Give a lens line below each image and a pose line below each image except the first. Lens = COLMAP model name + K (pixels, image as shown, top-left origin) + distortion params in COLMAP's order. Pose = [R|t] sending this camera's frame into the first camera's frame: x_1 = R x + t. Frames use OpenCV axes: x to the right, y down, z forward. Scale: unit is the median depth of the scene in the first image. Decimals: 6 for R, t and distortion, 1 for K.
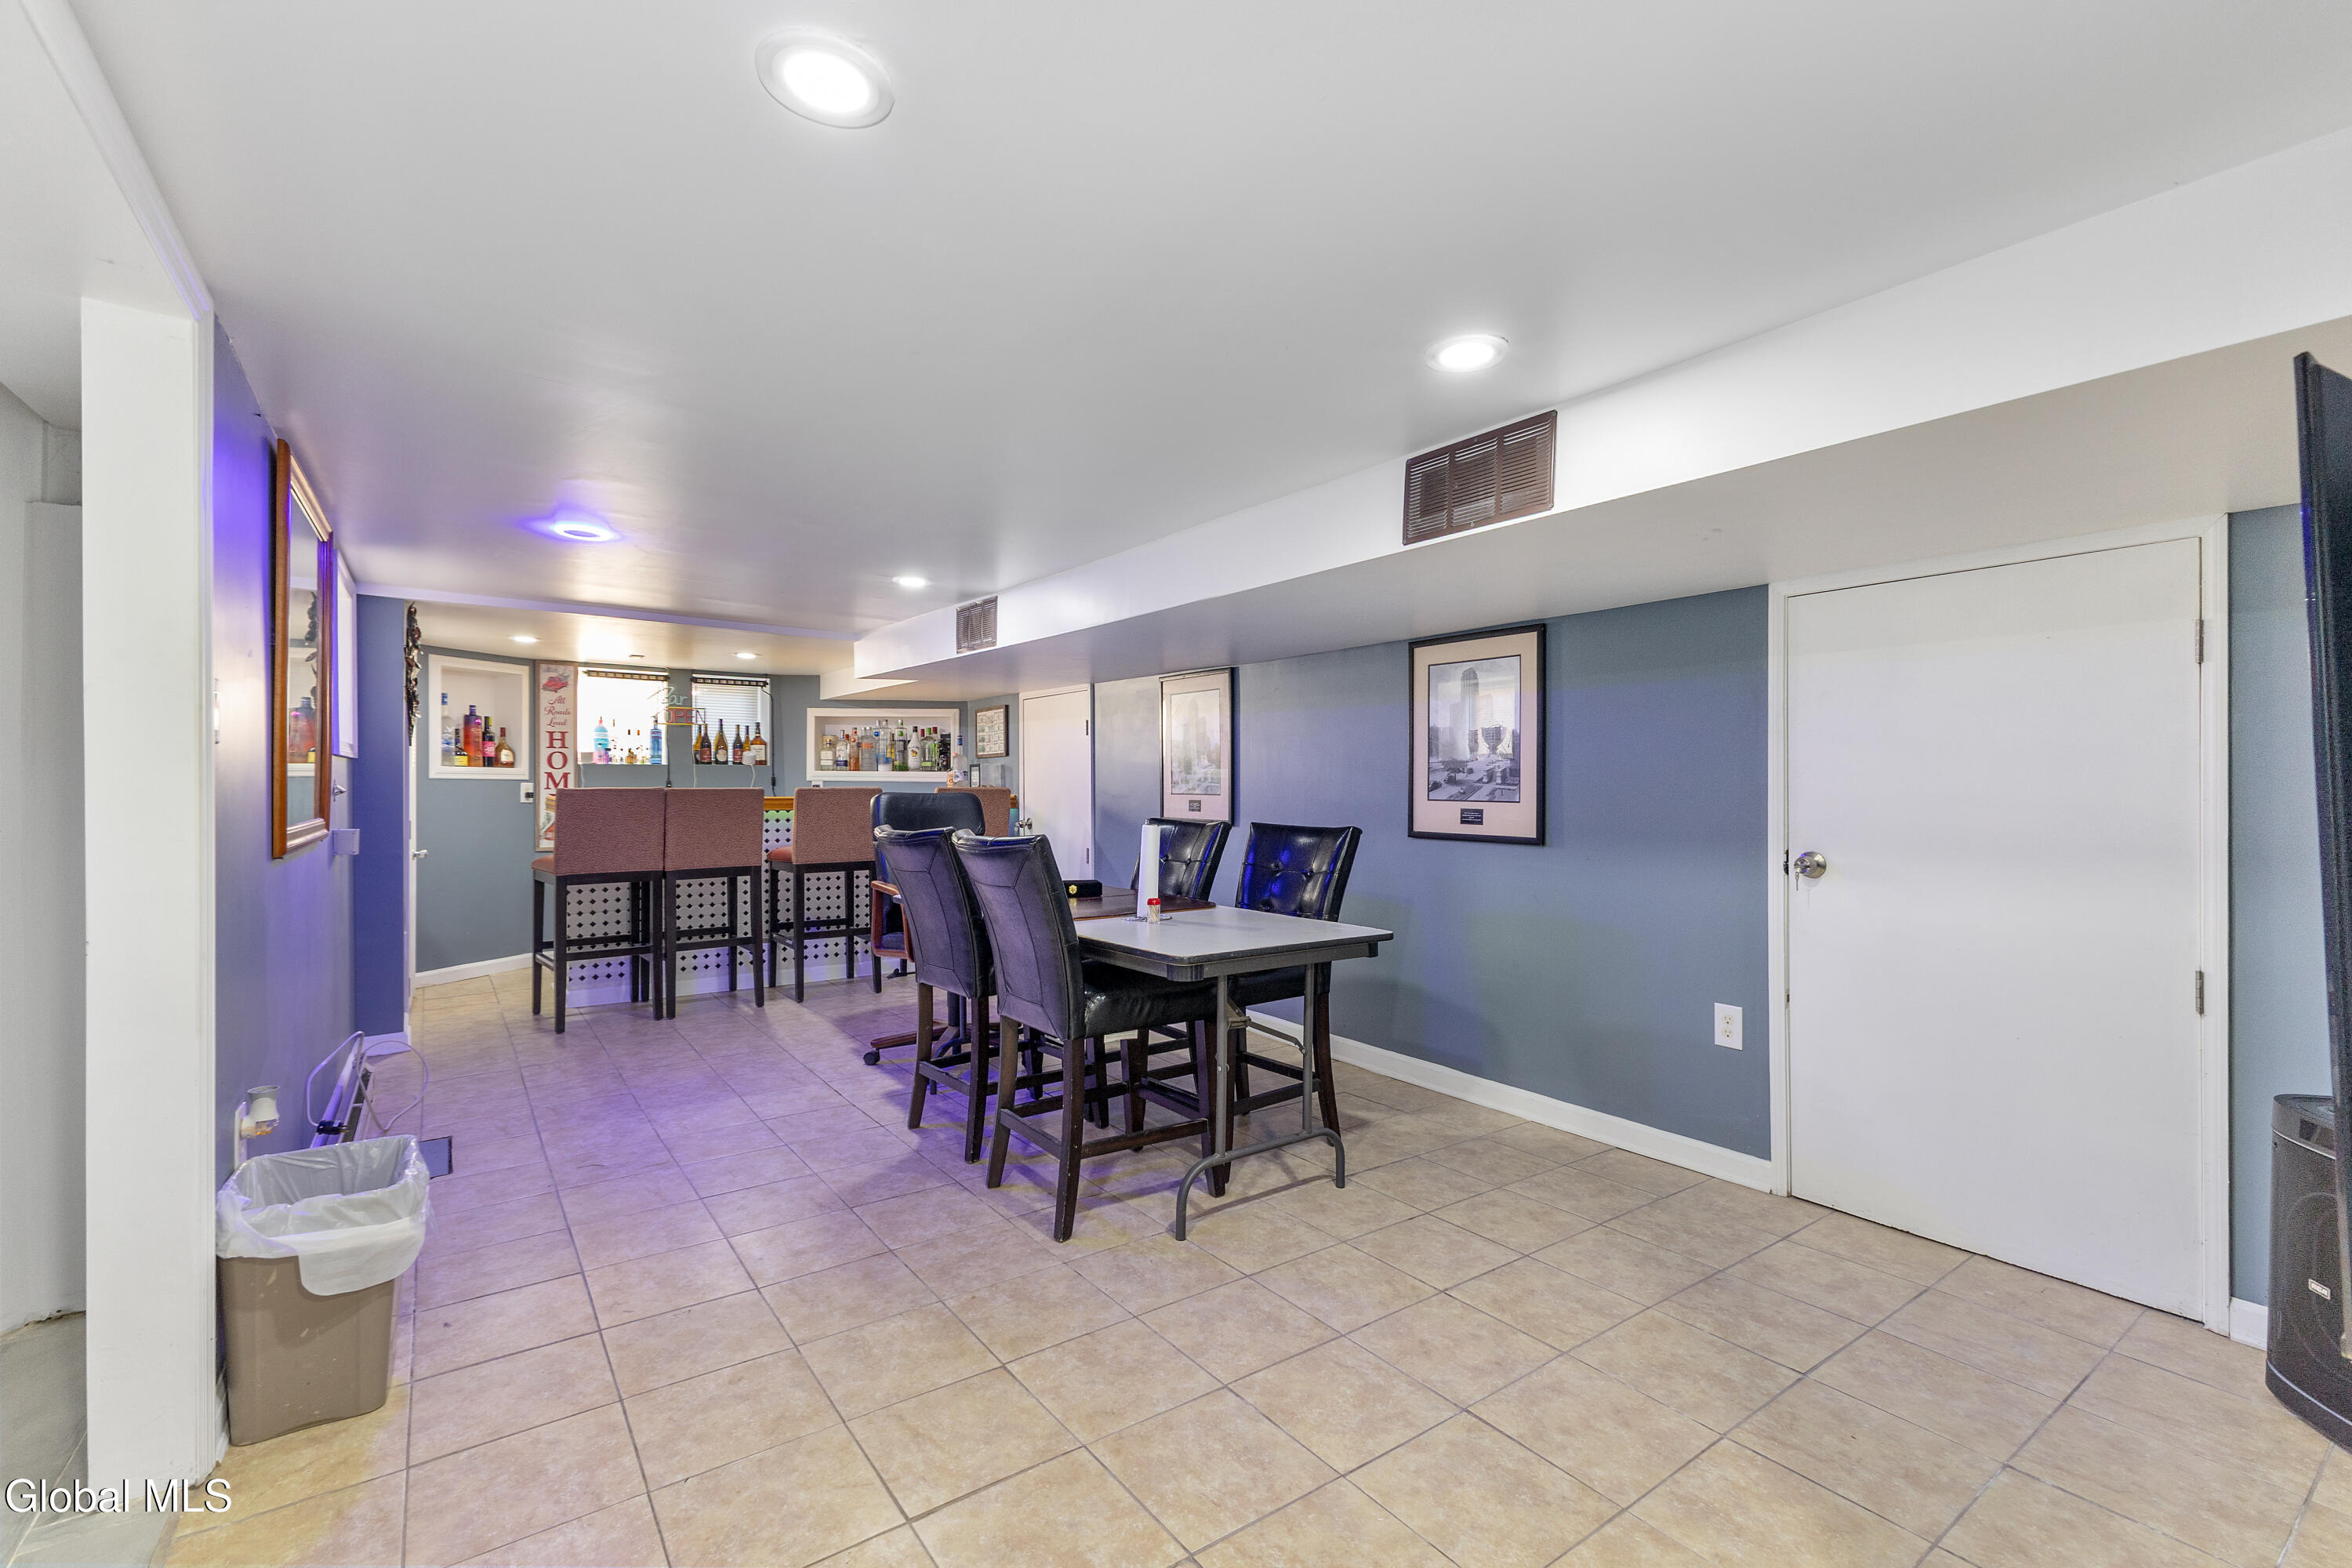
lens RADIAL K [[1021.7, 0, 1191.5], [0, 1021.7, 784.2], [0, 0, 1]] dist [0.009002, -0.000064]
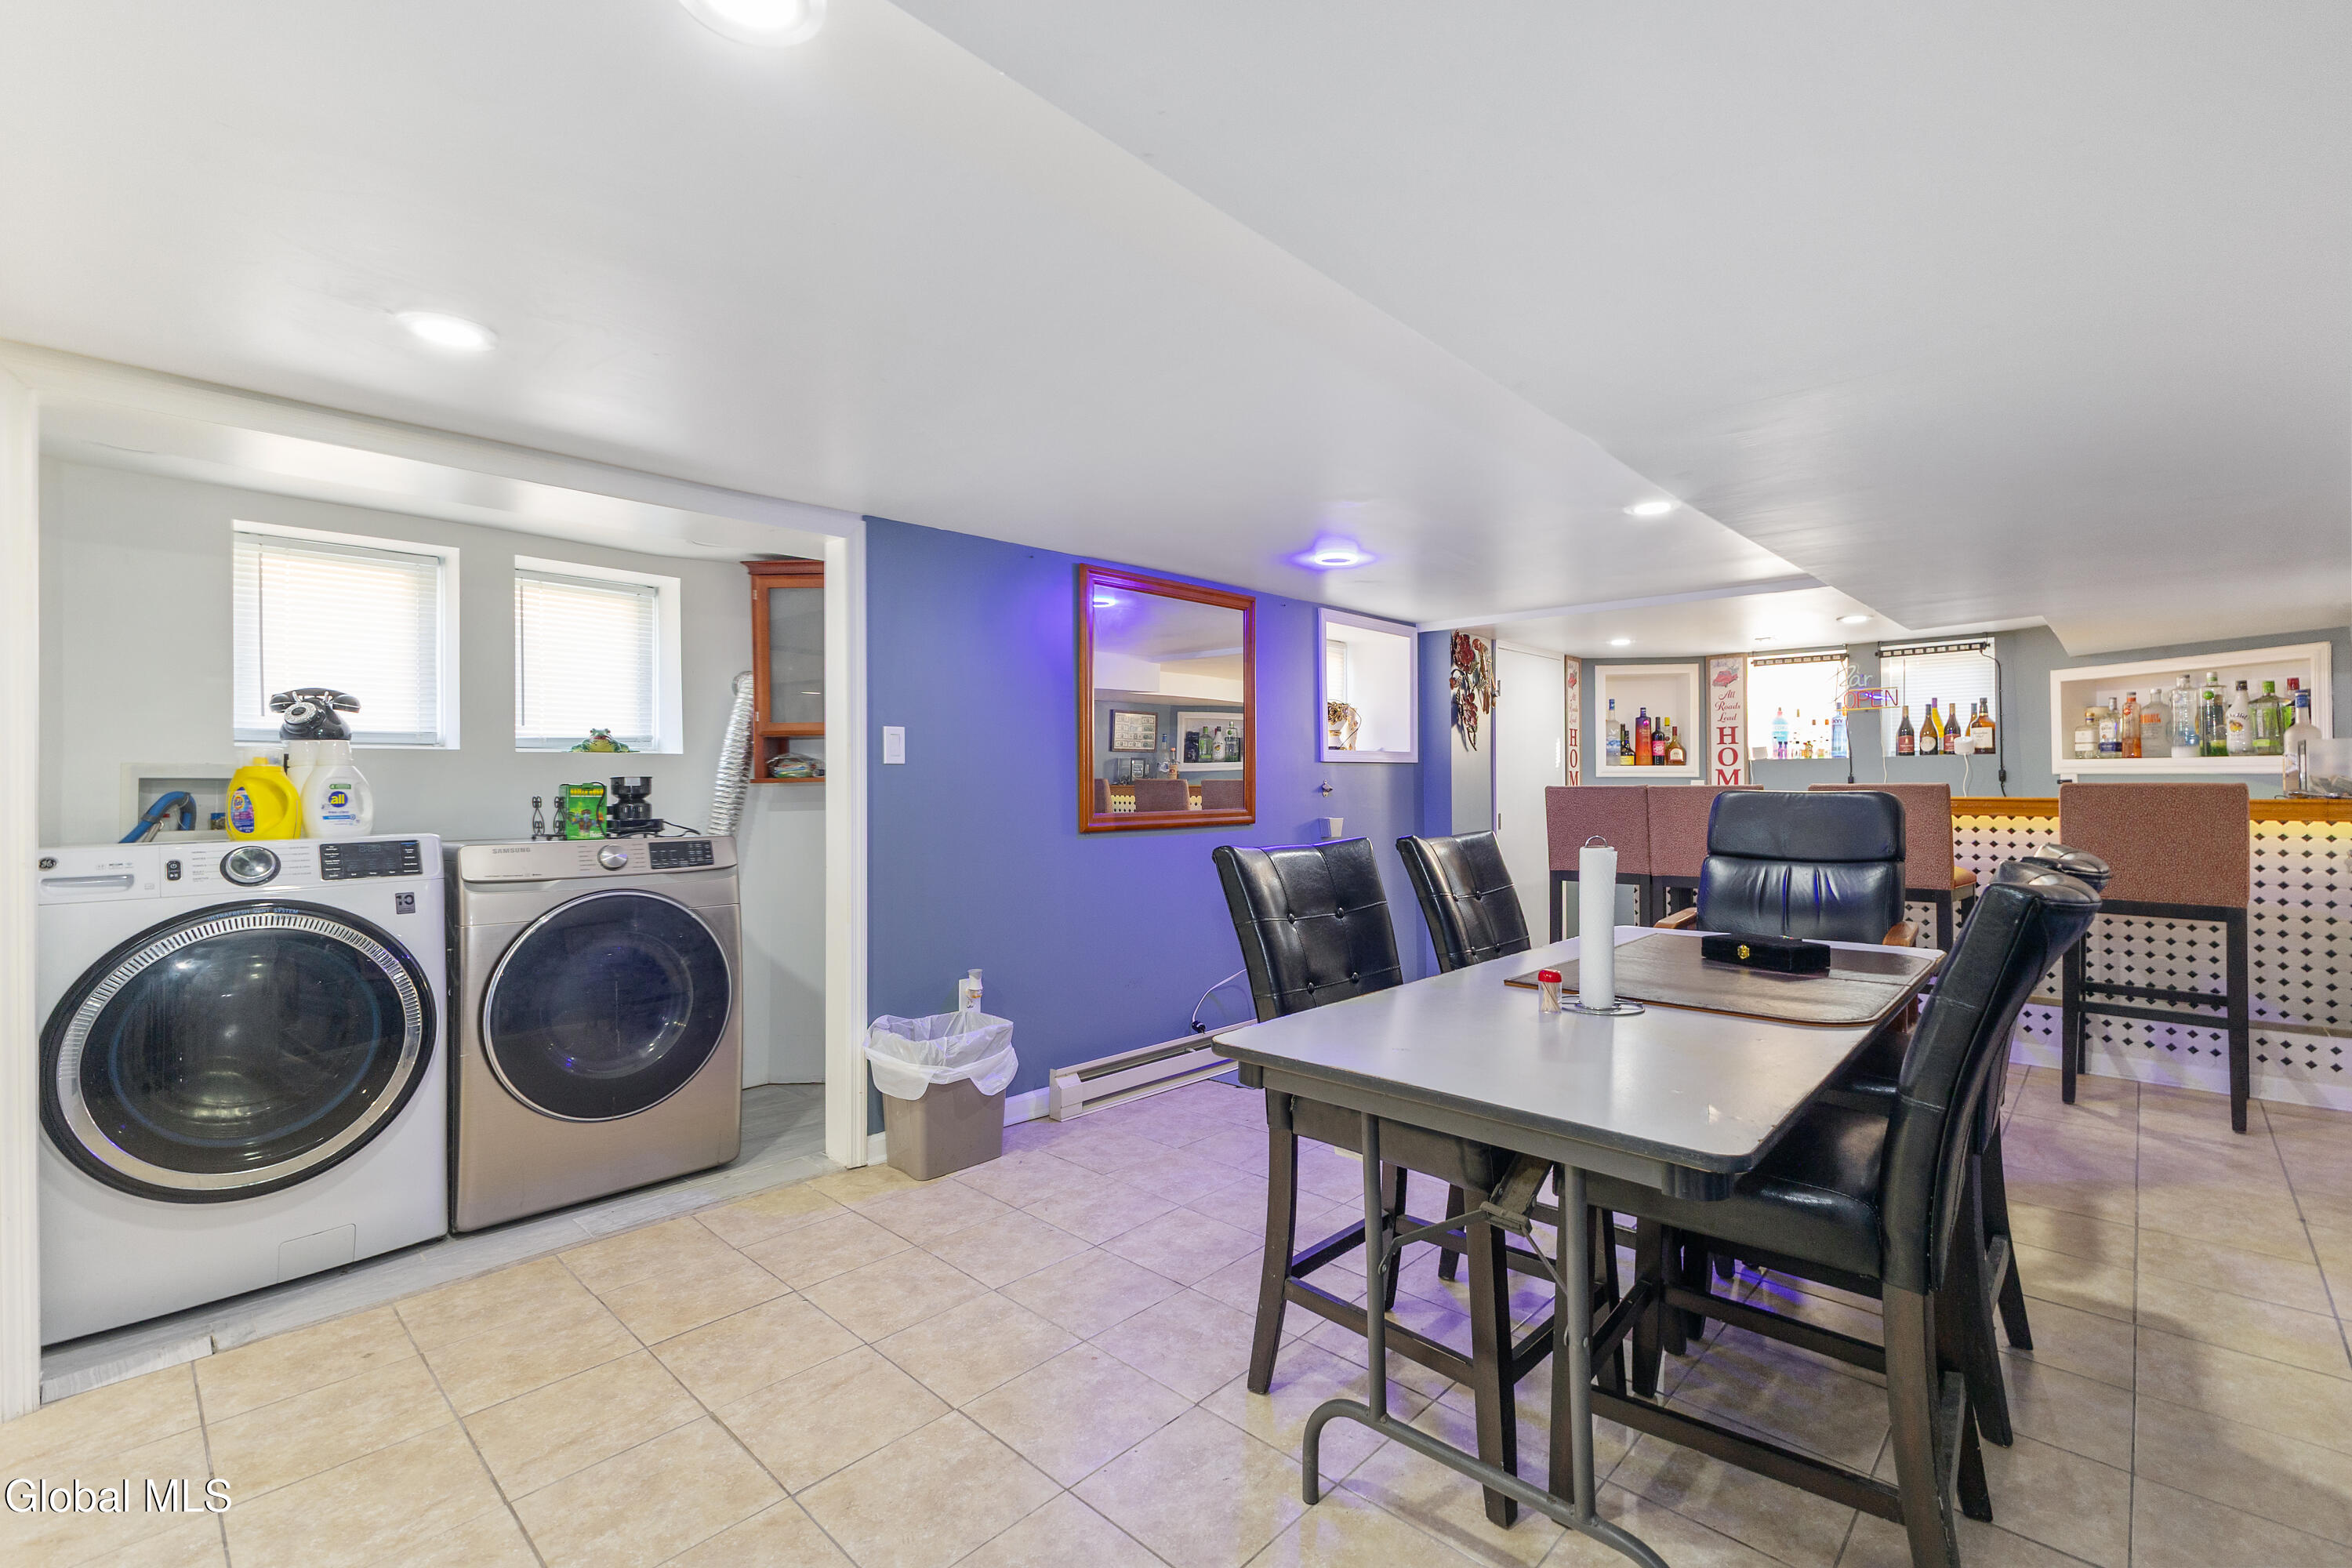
lens RADIAL K [[1021.7, 0, 1189.9], [0, 1021.7, 783.4], [0, 0, 1]] dist [0.009002, -0.000064]
pose [[0.185829, -0.004544, -0.982572, 0.235737], [0.005253, 0.999980, -0.003631, 0.002571], [0.982568, -0.004487, 0.185849, 0.320330]]
